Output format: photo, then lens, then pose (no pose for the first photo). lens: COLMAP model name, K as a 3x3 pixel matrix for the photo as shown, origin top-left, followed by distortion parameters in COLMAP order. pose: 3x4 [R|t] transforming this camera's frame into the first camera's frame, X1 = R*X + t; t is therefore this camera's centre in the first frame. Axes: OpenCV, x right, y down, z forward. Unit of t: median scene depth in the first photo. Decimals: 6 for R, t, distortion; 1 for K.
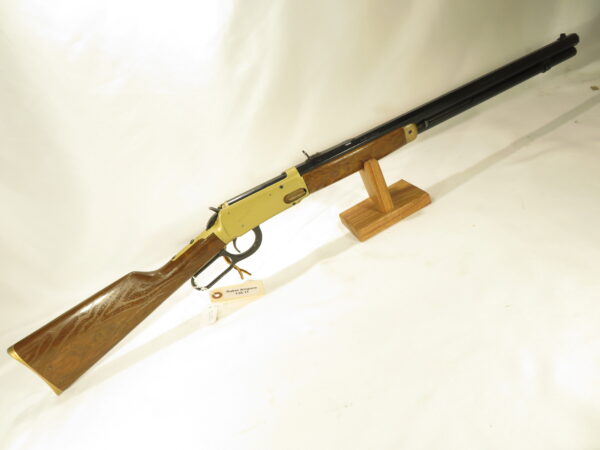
lens RADIAL K [[429.1, 0, 304.9], [0, 429.1, 224.0], [0, 0, 1]] dist [-0.006588, 0.000009]
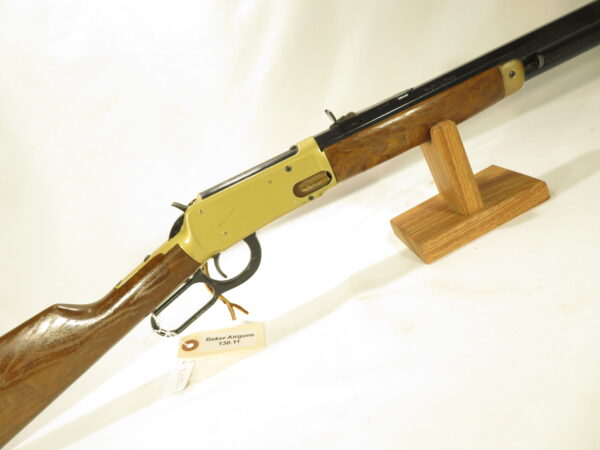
lens RADIAL K [[429.1, 0, 302.1], [0, 429.1, 220.2], [0, 0, 1]] dist [-0.006588, 0.000009]
pose [[0.989186, 0.001978, -0.146655, 0.049453], [-0.011887, 0.997701, -0.066722, 0.023681], [0.146186, 0.067743, 0.986935, 0.397399]]
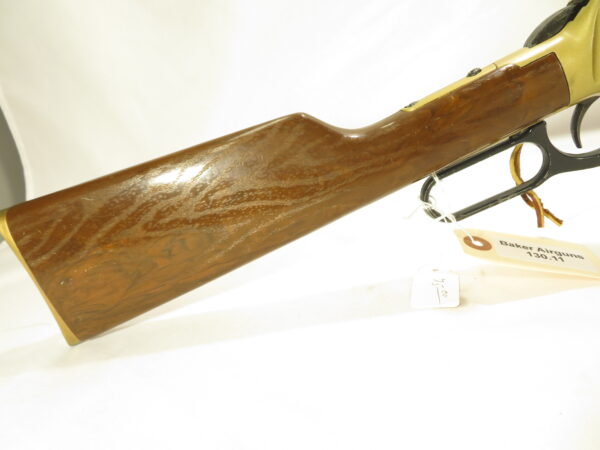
lens RADIAL K [[429.1, 0, 298.6], [0, 429.1, 223.6], [0, 0, 1]] dist [-0.006588, 0.000009]
pose [[0.921513, 0.280487, -0.268590, -0.256737], [-0.286440, 0.957936, 0.017610, 0.190804], [0.262232, 0.060707, 0.963093, 0.598309]]
